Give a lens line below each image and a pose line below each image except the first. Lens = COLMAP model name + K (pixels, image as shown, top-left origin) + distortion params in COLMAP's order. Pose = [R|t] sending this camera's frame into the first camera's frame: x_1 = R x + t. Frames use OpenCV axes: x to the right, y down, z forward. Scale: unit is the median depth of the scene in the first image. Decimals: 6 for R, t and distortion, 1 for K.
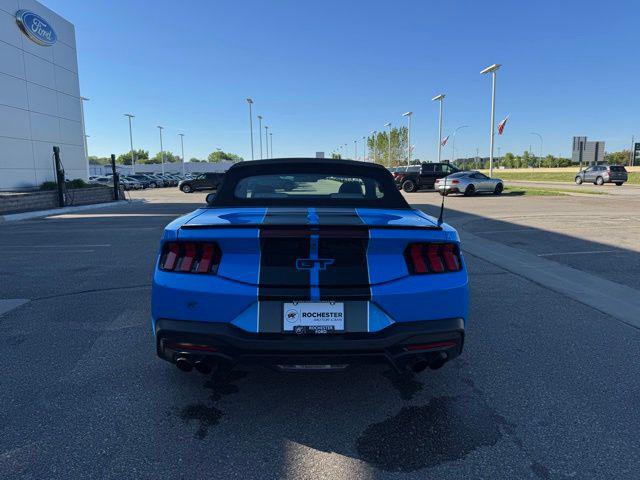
lens RADIAL K [[451.3, 0, 318.6], [0, 451.3, 233.4], [0, 0, 1]] dist [0.031381, -0.051104]
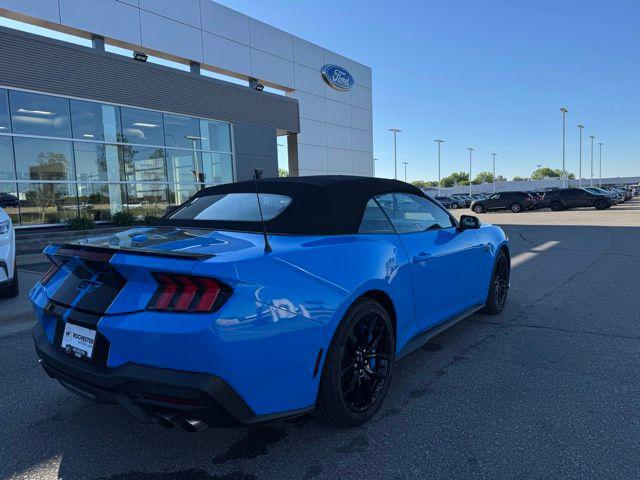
lens RADIAL K [[451.3, 0, 322.0], [0, 451.3, 235.7], [0, 0, 1]] dist [0.031381, -0.051104]
pose [[0.773053, 0.025248, -0.633839, 0.113857], [-0.050723, 0.998468, -0.022091, -0.005234], [0.632311, 0.049227, 0.773149, 0.061111]]
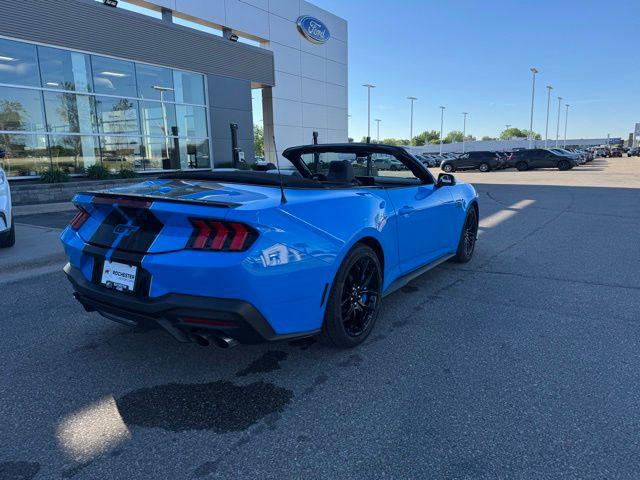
lens RADIAL K [[451.3, 0, 322.7], [0, 451.3, 237.5], [0, 0, 1]] dist [0.031381, -0.051104]
pose [[0.813408, 0.092282, -0.574328, 0.118701], [-0.061690, 0.995453, 0.072578, -0.003235], [0.578414, -0.023605, 0.815402, 0.039072]]
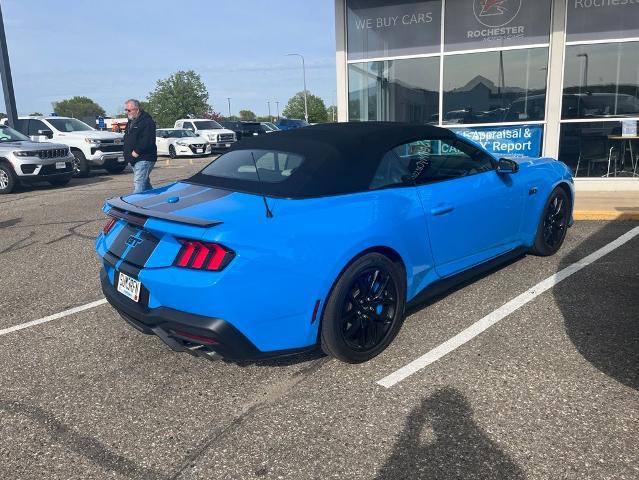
lens RADIAL K [[450.6, 0, 322.0], [0, 450.6, 241.2], [0, 0, 1]] dist [0.031381, -0.051104]
pose [[0.656588, 0.145641, -0.740055, 0.137070], [-0.039361, 0.986460, 0.159211, -0.016653], [0.753222, -0.075407, 0.653430, 0.065400]]
